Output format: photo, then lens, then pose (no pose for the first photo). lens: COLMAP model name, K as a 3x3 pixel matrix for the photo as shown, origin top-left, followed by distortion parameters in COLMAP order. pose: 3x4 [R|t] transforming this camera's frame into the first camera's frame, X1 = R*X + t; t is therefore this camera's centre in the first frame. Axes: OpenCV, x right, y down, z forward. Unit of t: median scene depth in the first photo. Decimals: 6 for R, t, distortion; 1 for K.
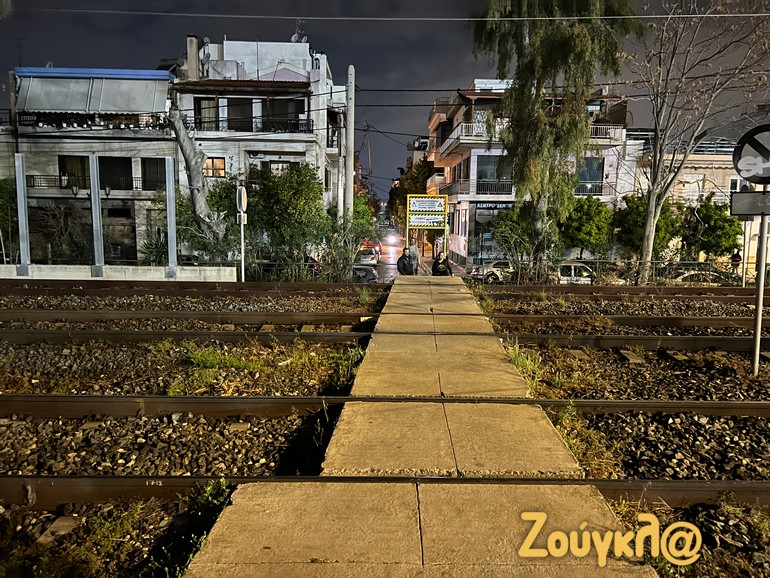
lens RADIAL K [[557.3, 0, 385.0], [0, 557.3, 289.0], [0, 0, 1]] dist [0.022924, -0.003689]
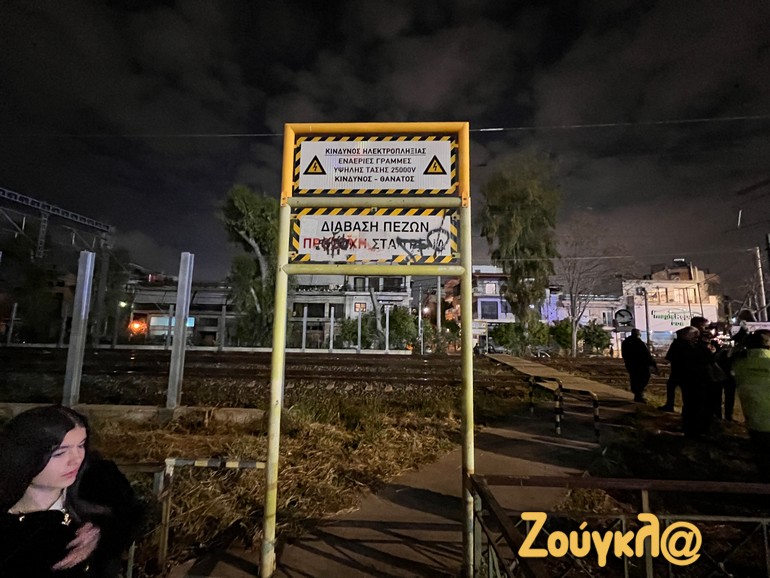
lens RADIAL K [[310.4, 0, 385.0], [0, 310.4, 289.0], [0, 0, 1]] dist [0.000066, 0.000000]
pose [[0.998754, -0.005429, -0.049617, -0.153026], [-0.007255, 0.967723, -0.251913, 0.021298], [0.049383, 0.251959, 0.966477, -0.205164]]
